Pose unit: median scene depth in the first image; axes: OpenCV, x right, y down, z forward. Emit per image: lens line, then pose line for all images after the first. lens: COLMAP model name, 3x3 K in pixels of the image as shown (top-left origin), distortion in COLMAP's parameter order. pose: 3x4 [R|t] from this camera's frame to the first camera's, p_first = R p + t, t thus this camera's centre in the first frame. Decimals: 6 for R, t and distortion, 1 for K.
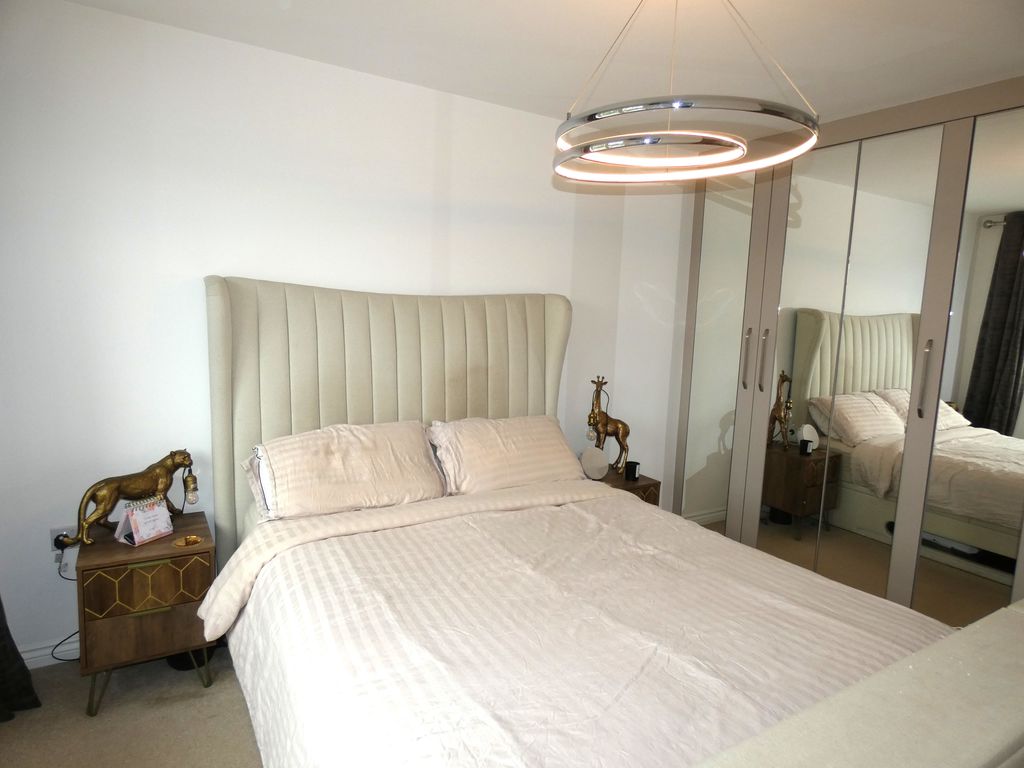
lens RADIAL K [[617.7, 0, 512.0], [0, 617.7, 384.0], [0, 0, 1]] dist [-0.004129, 0.000901]
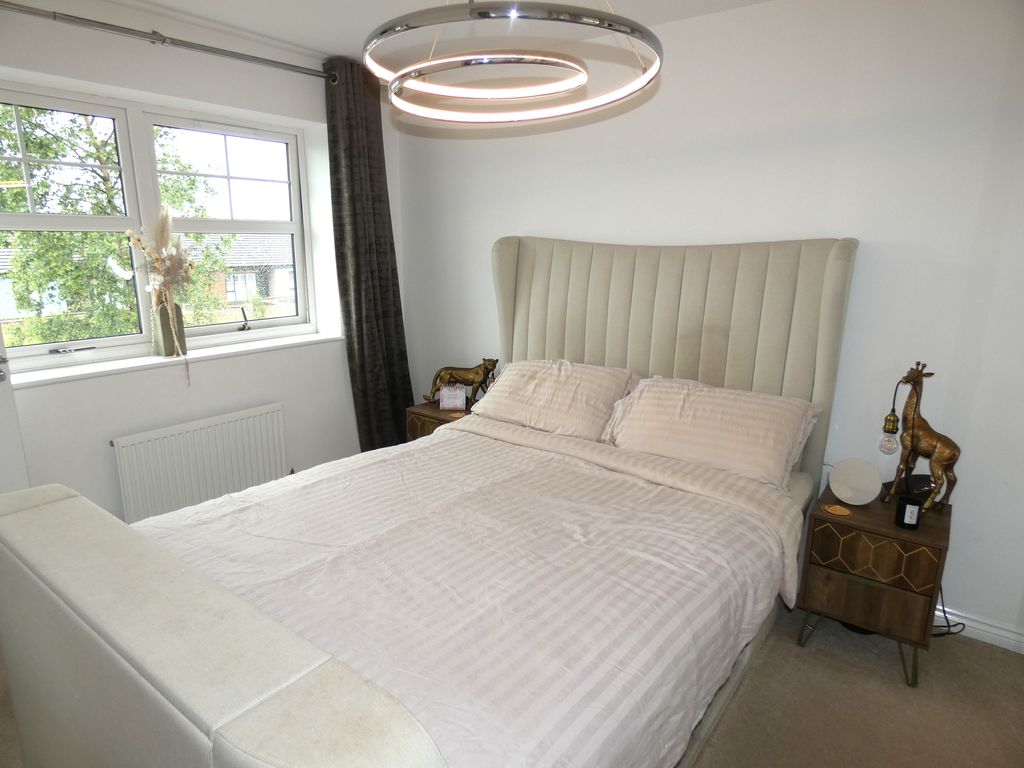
lens RADIAL K [[617.3, 0, 513.3], [0, 617.3, 364.7], [0, 0, 1]] dist [0.002206, 0.000668]
pose [[0.371101, 0.137486, -0.918358, 0.765123], [-0.126536, 0.987241, 0.096666, -0.025510], [0.919931, 0.080333, 0.383764, 0.474070]]
